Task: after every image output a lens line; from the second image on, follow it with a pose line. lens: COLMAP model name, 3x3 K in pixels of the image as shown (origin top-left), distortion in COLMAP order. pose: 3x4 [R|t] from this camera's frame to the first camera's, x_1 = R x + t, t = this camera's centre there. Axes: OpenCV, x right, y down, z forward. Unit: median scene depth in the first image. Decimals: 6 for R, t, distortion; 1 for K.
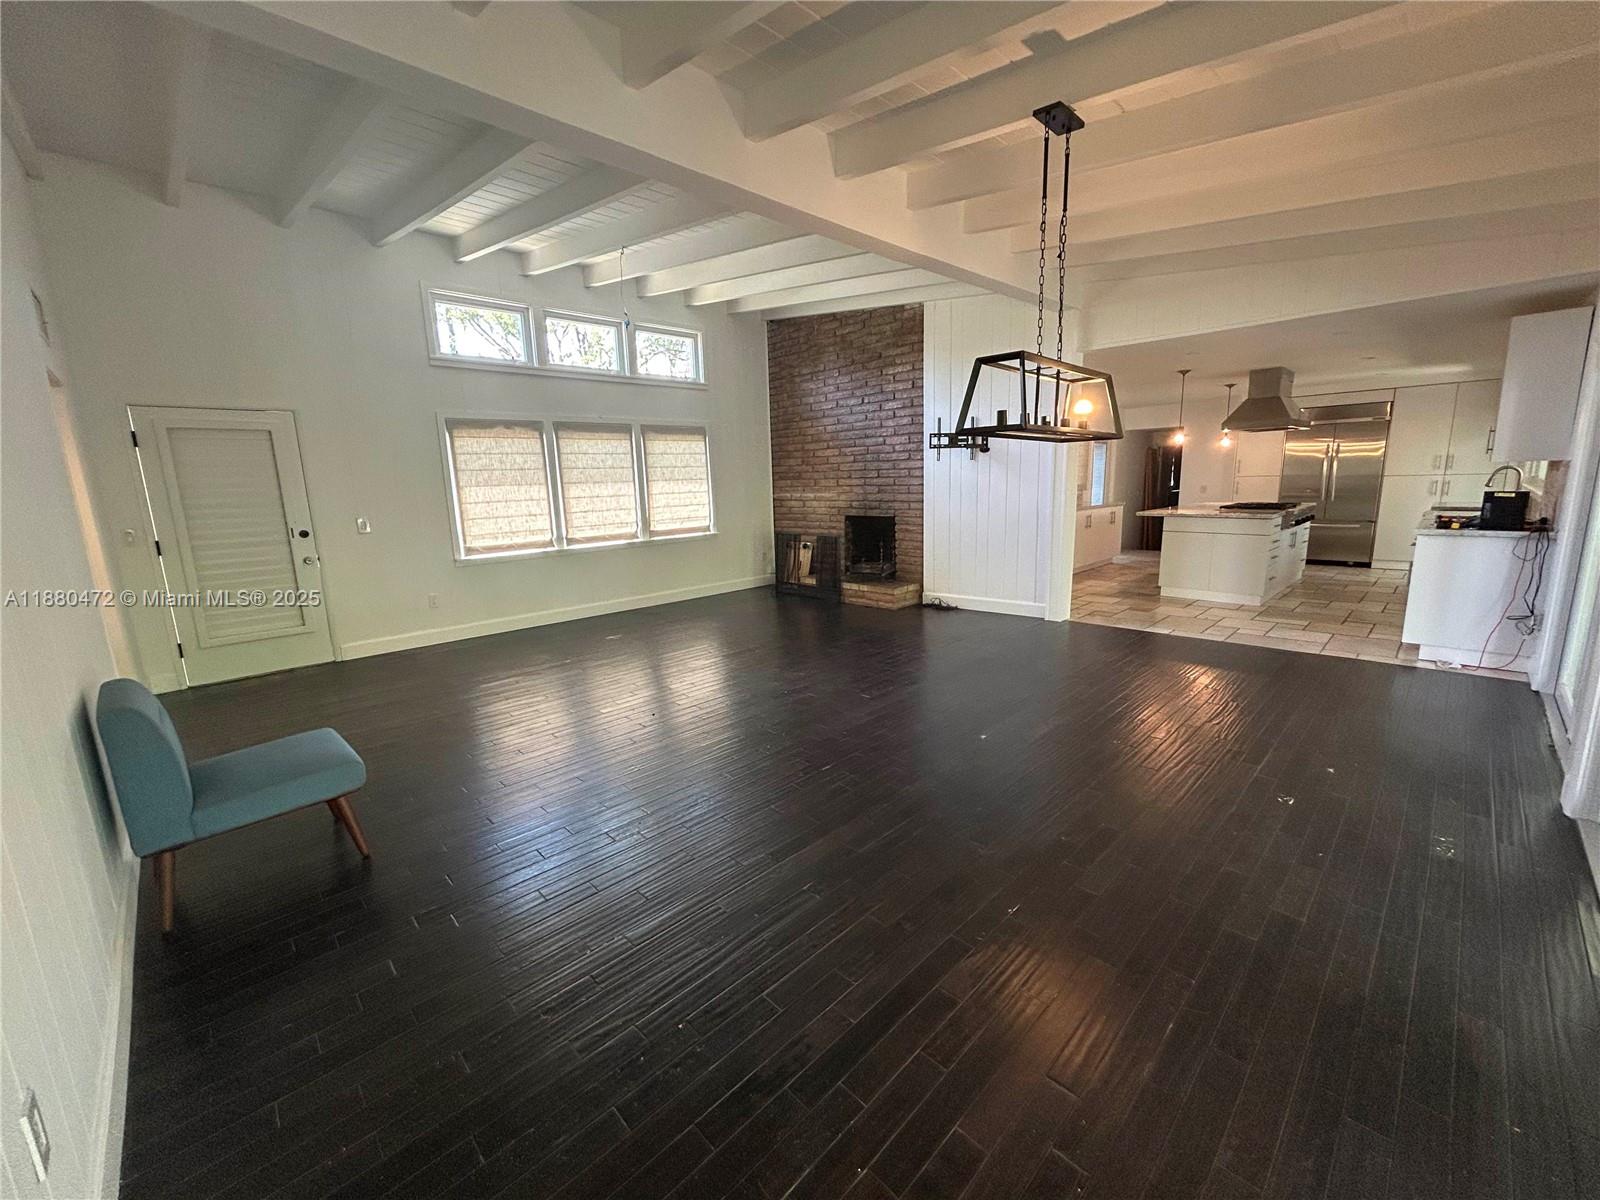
lens RADIAL K [[647.6, 0, 800.0], [0, 647.6, 600.0], [0, 0, 1]] dist [-0.015580, 0.000030]
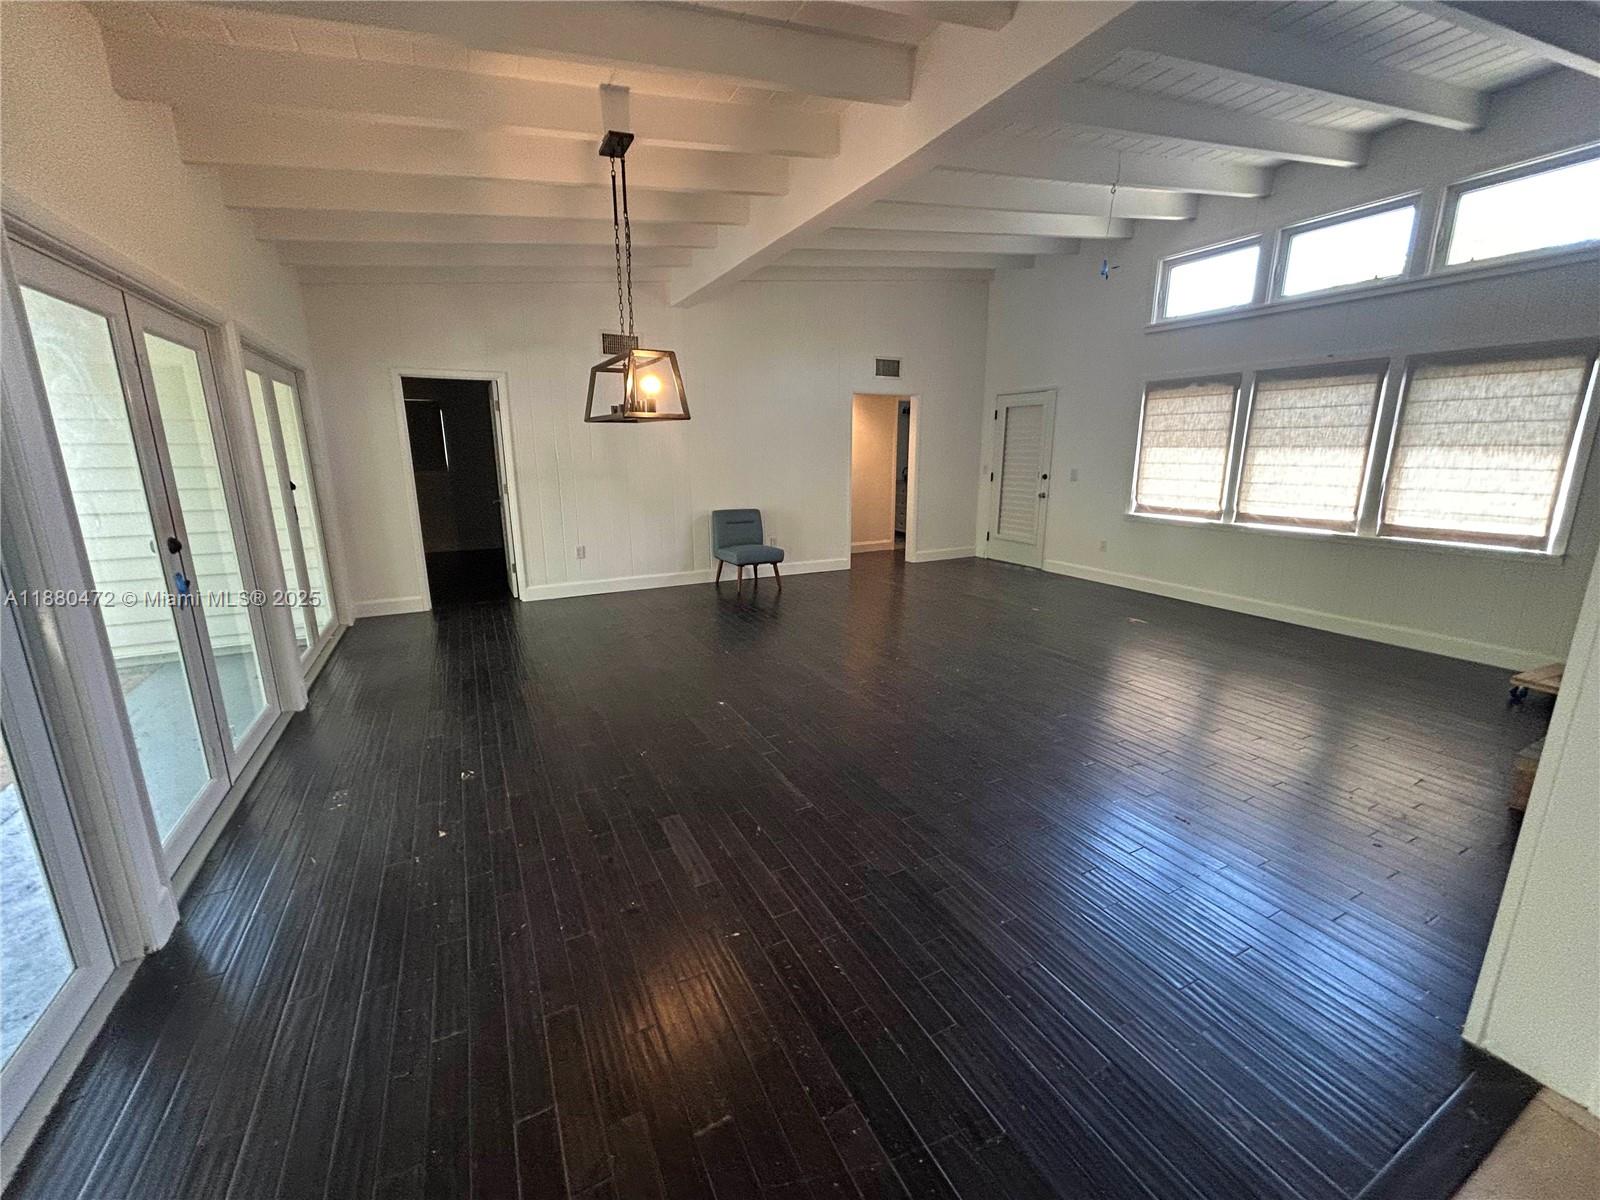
lens RADIAL K [[647.6, 0, 800.0], [0, 647.6, 600.0], [0, 0, 1]] dist [-0.015580, 0.000030]
pose [[-0.299590, 0.250048, -0.920718, 0.639958], [-0.159182, 0.938417, 0.306650, -0.162478], [0.940695, 0.238431, -0.241338, 0.729620]]
